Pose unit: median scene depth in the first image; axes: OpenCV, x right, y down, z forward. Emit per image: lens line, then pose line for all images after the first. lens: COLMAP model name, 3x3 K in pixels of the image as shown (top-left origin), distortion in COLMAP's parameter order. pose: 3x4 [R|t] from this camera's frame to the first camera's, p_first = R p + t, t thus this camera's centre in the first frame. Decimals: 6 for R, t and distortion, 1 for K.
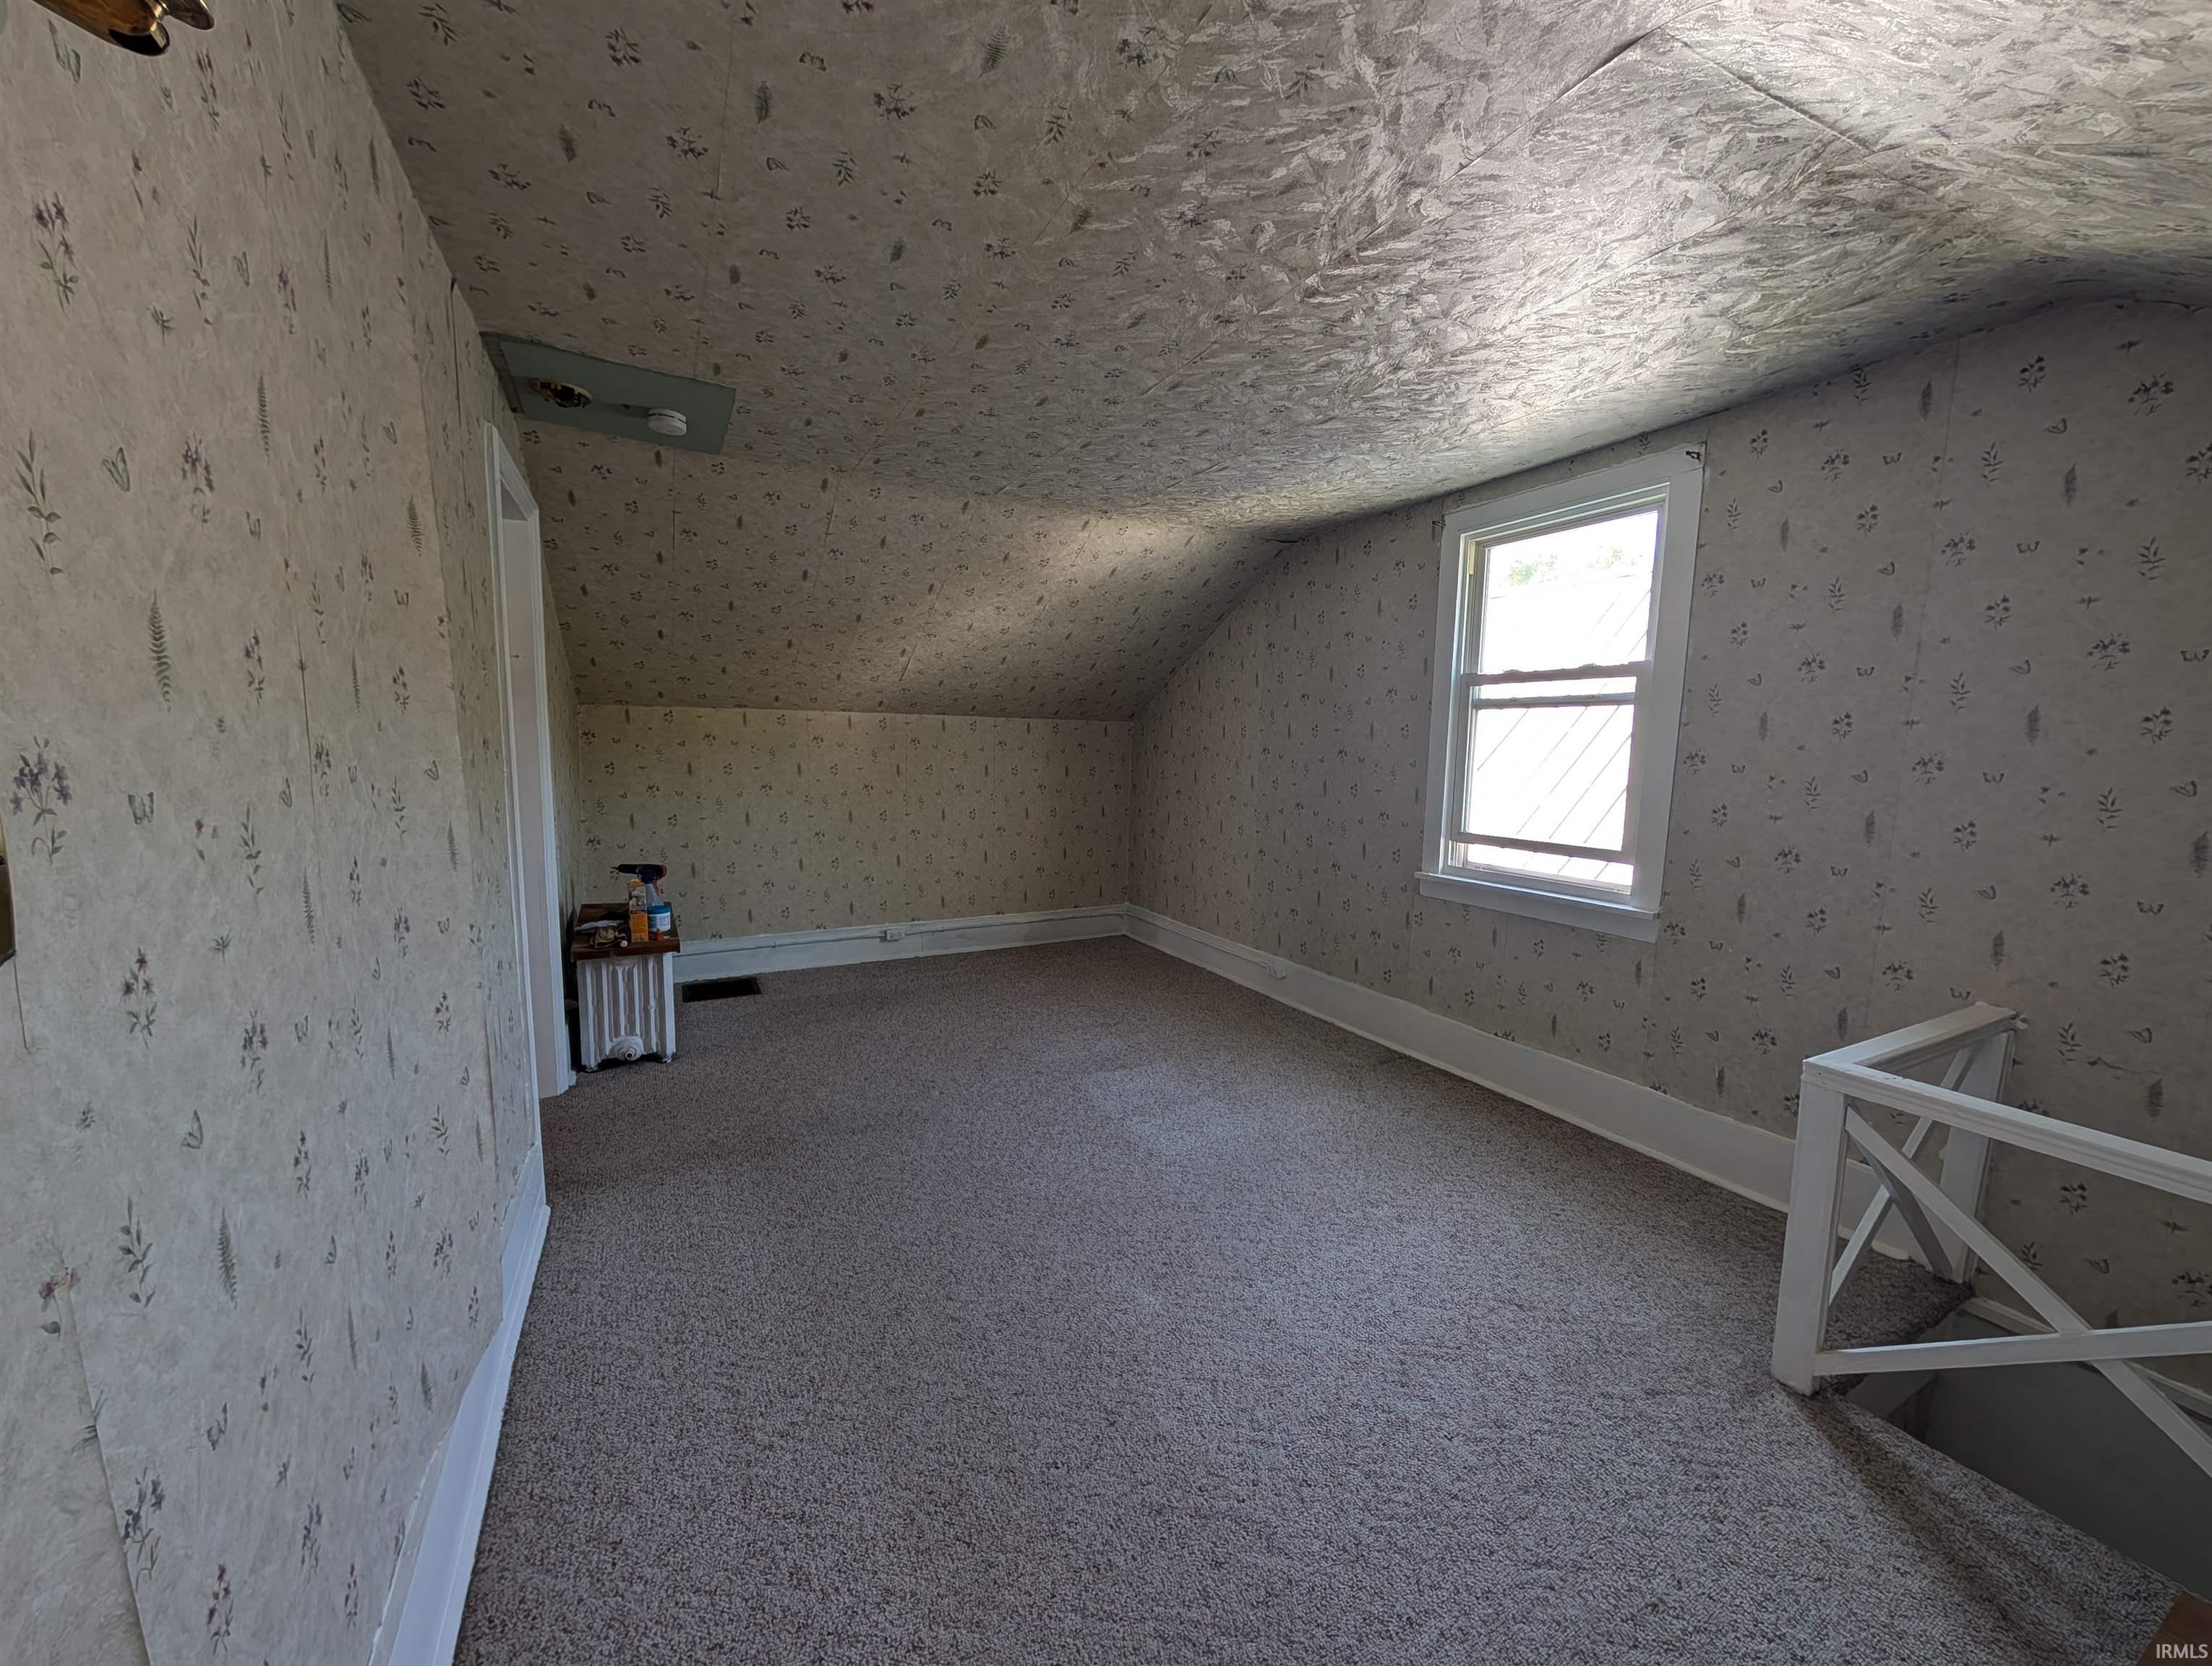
lens RADIAL K [[850.6, 0, 1106.0], [0, 850.6, 833.0], [0, 0, 1]] dist [0.001491, -0.000275]
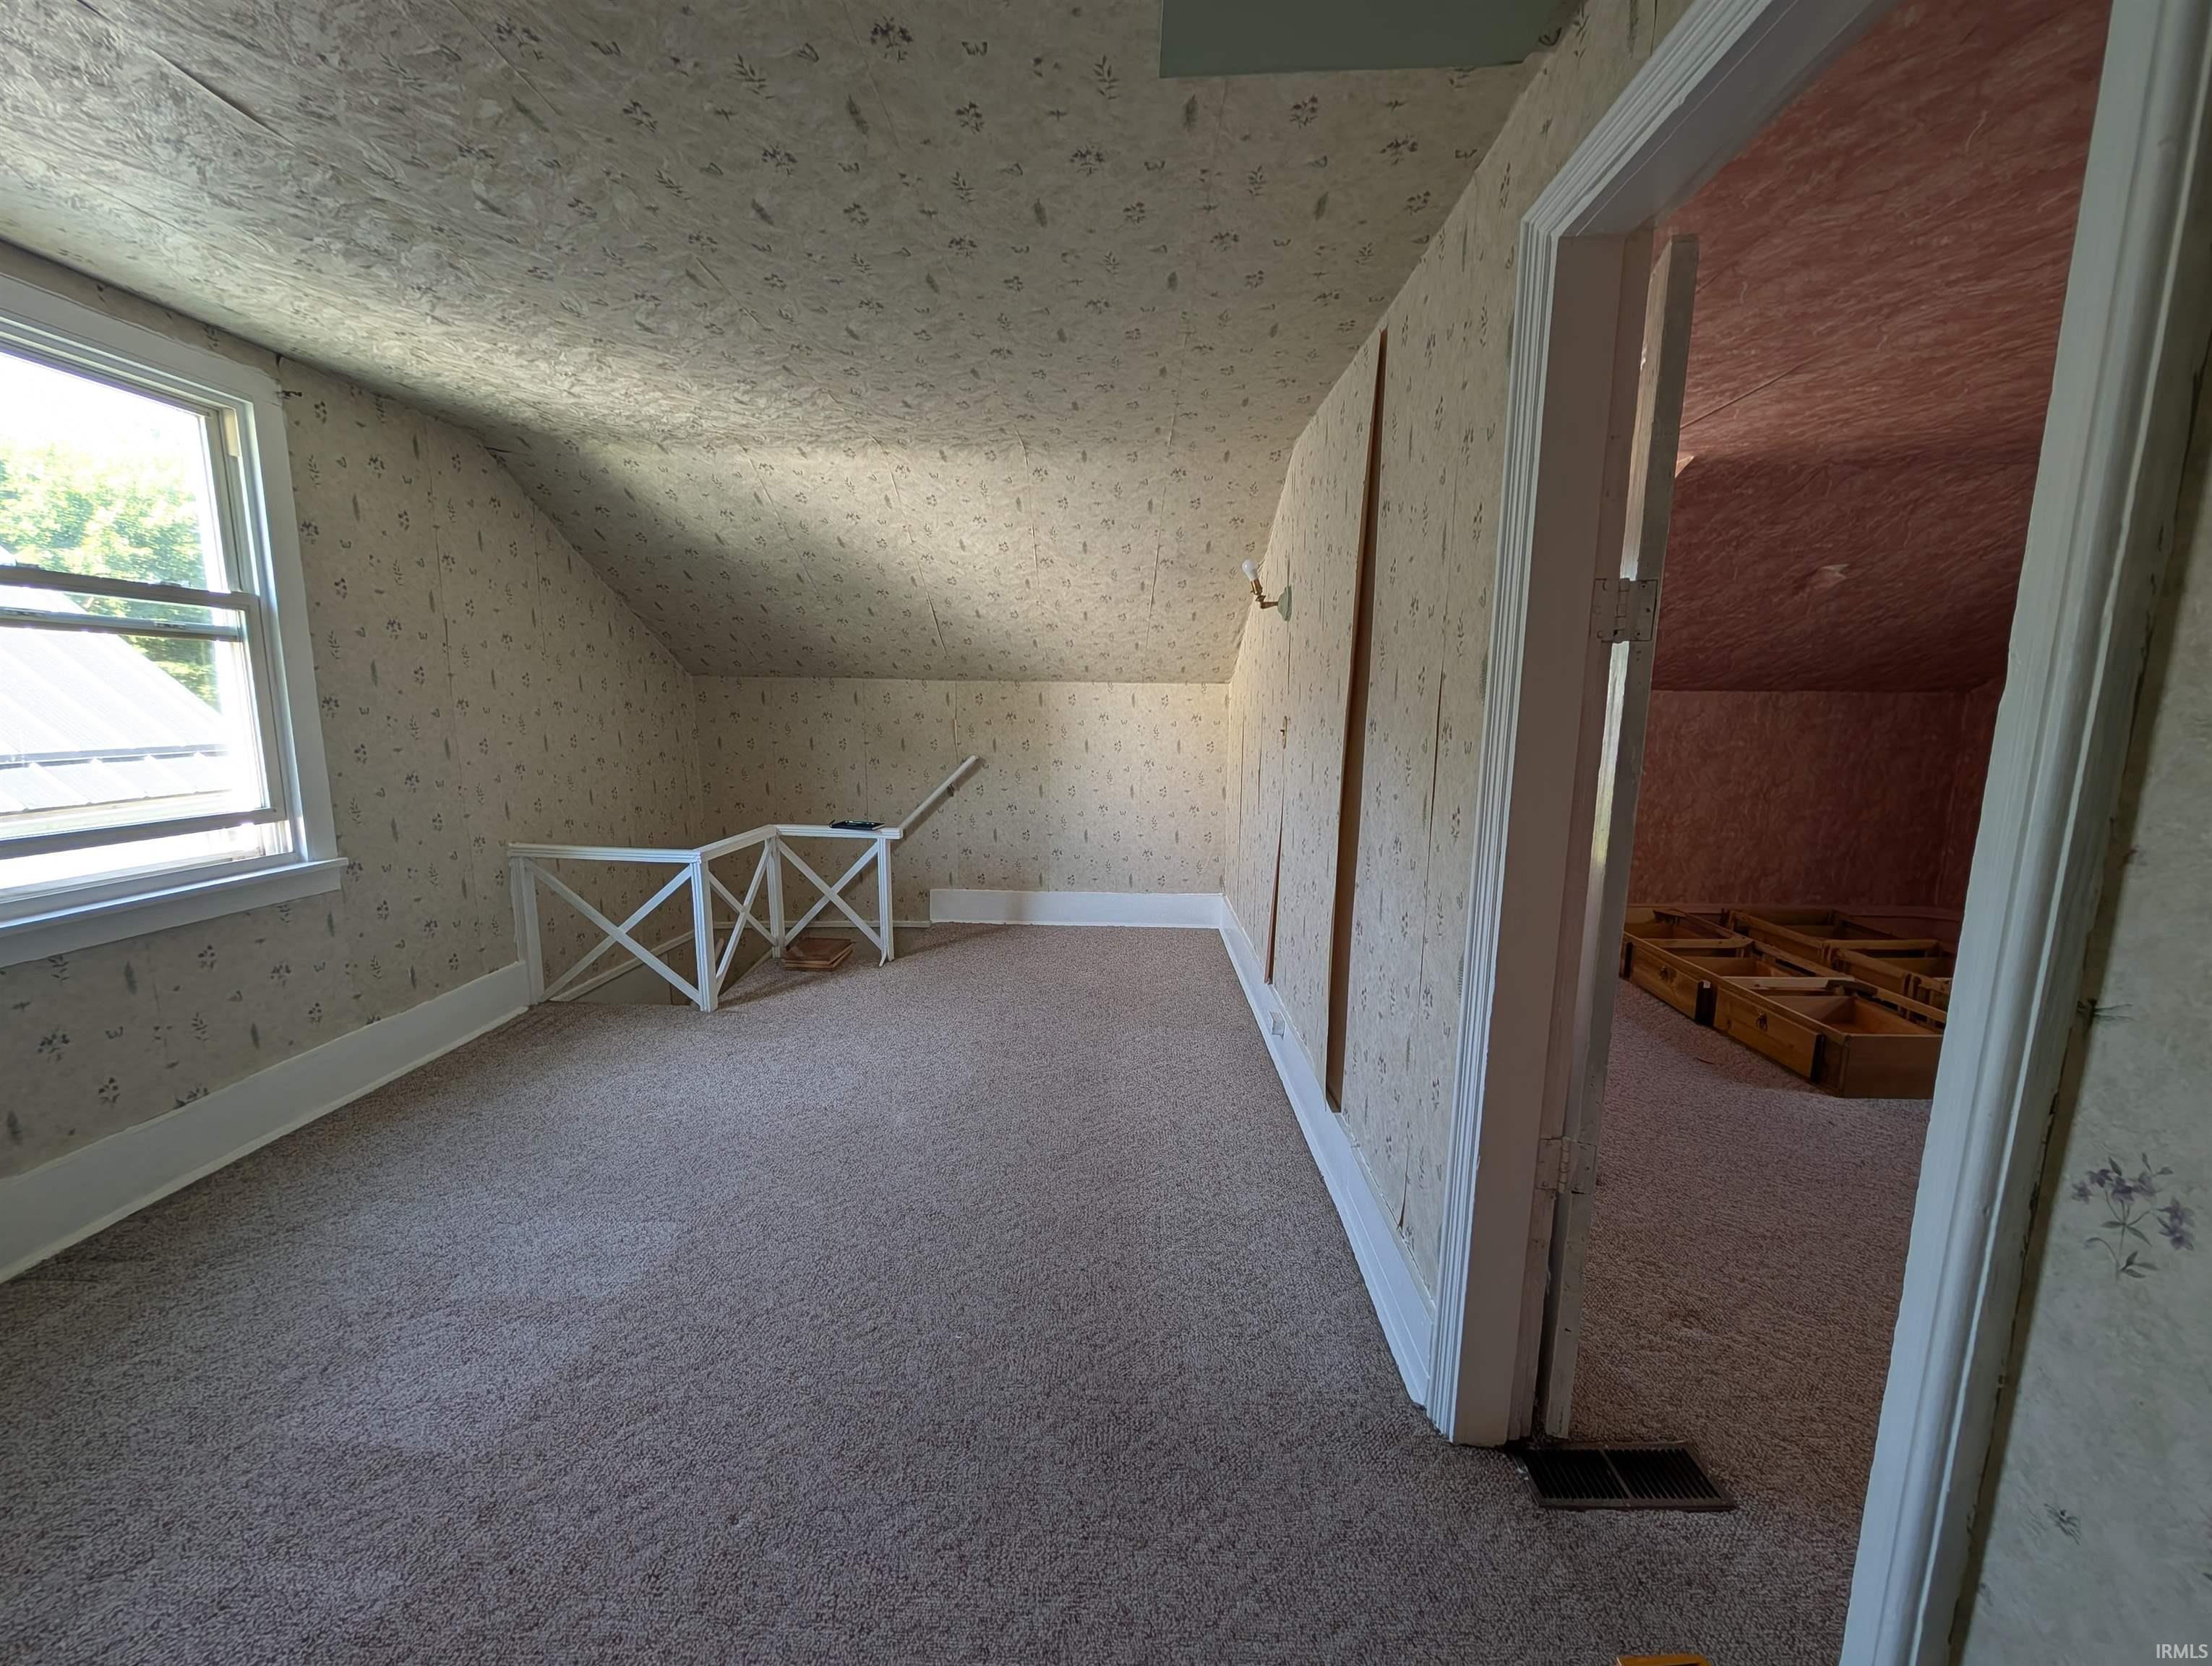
lens RADIAL K [[850.6, 0, 1106.0], [0, 850.6, 833.0], [0, 0, 1]] dist [0.001491, -0.000275]
pose [[-0.869360, -0.096761, 0.484613, -0.593605], [0.030826, 0.968116, 0.248600, -0.148787], [-0.493217, 0.231062, -0.838658, 1.323952]]
